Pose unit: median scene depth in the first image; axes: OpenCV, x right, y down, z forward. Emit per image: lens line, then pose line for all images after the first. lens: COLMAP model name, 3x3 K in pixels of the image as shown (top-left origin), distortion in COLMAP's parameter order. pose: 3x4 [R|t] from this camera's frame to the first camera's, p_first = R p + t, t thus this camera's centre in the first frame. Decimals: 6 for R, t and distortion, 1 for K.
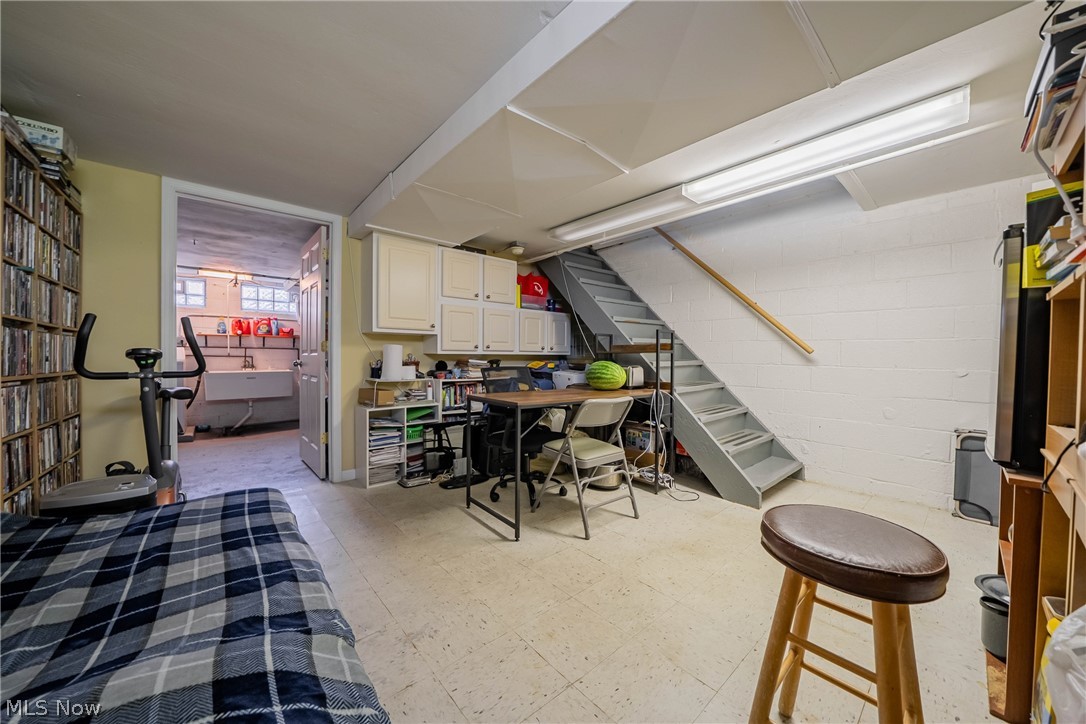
lens RADIAL K [[387.0, 0, 537.7], [0, 387.0, 360.3], [0, 0, 1]] dist [-0.018915, 0.002869]
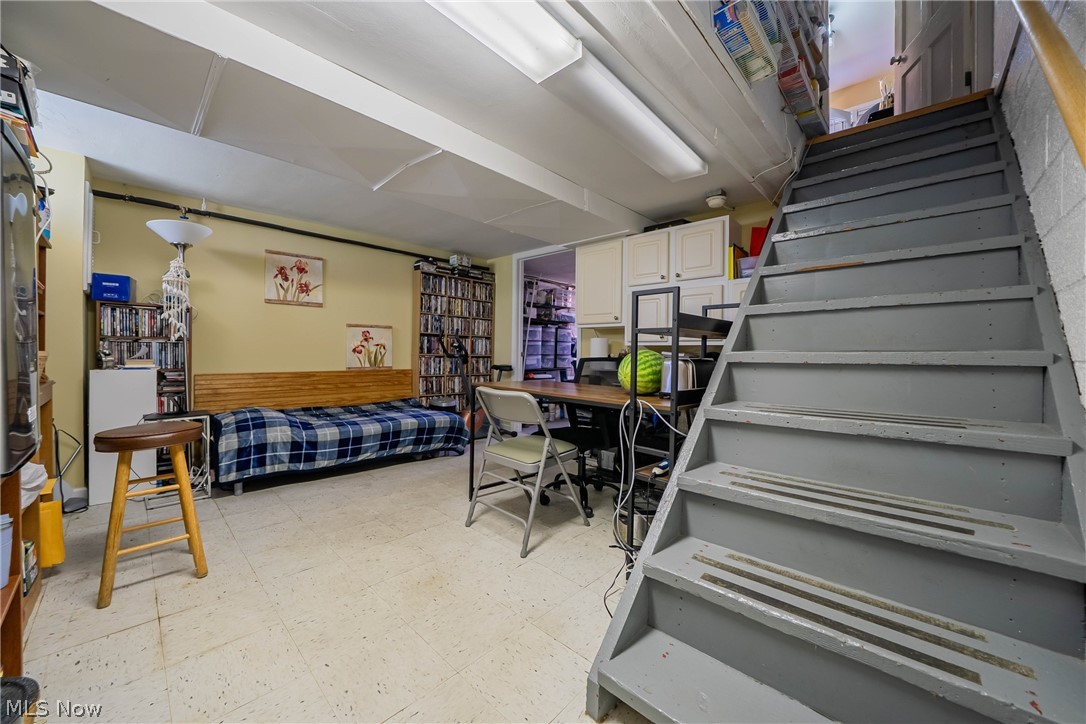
lens RADIAL K [[387.0, 0, 537.1], [0, 387.0, 356.9], [0, 0, 1]] dist [-0.018915, 0.002869]
pose [[0.095183, 0.009224, -0.995417, 1.193212], [-0.017218, 0.999823, 0.007619, 0.012997], [0.995311, 0.016414, 0.095325, 1.131349]]
